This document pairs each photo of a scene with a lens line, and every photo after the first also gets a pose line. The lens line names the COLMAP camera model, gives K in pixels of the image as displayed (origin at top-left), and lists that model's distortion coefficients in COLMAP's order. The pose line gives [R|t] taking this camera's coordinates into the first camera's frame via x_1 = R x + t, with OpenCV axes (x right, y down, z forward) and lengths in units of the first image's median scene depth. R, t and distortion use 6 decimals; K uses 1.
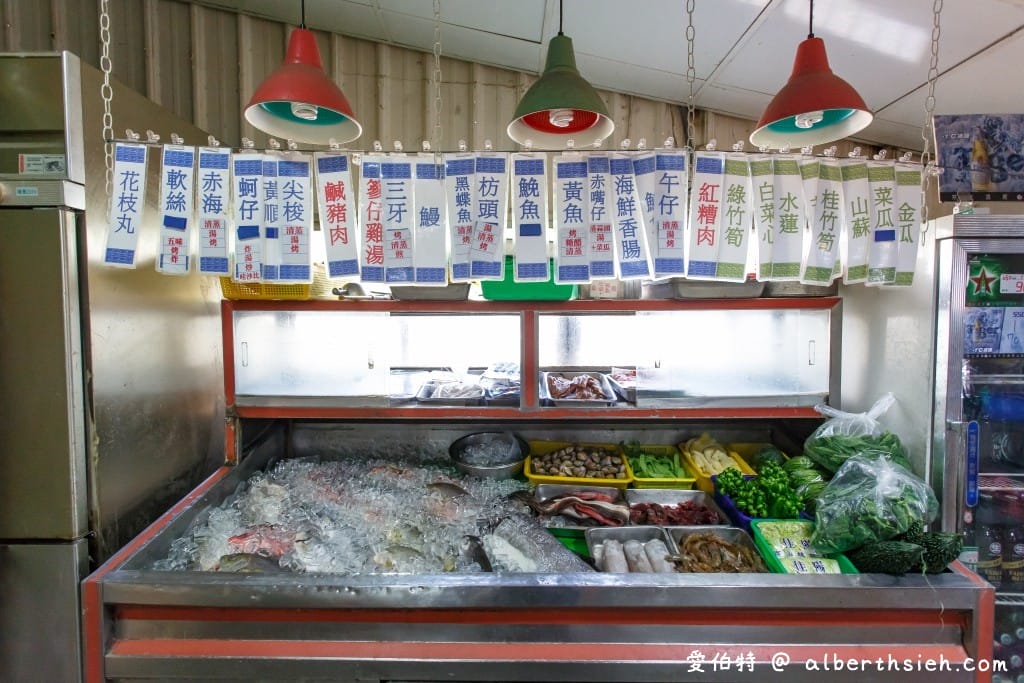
lens RADIAL K [[522.7, 0, 514.8], [0, 522.7, 336.6], [0, 0, 1]] dist [-0.004790, 0.000524]
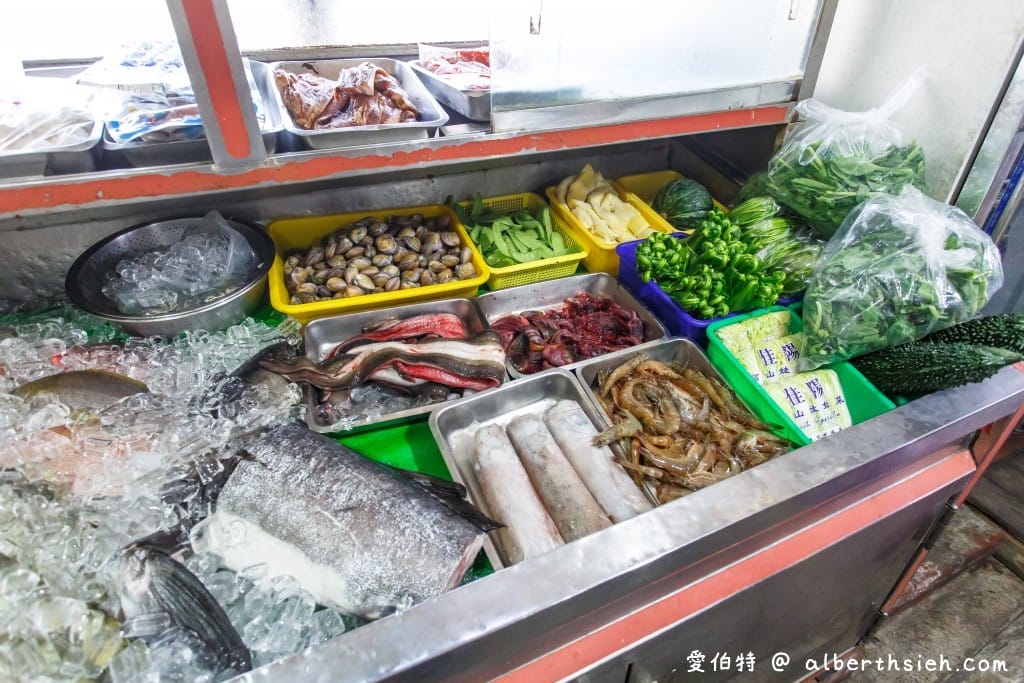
lens RADIAL K [[522.7, 0, 514.8], [0, 522.7, 336.6], [0, 0, 1]] dist [-0.004790, 0.000524]
pose [[0.910505, -0.228859, 0.344391, 0.049052], [0.021285, 0.857706, 0.513700, 0.050828], [-0.412951, -0.460396, 0.785816, 0.532665]]
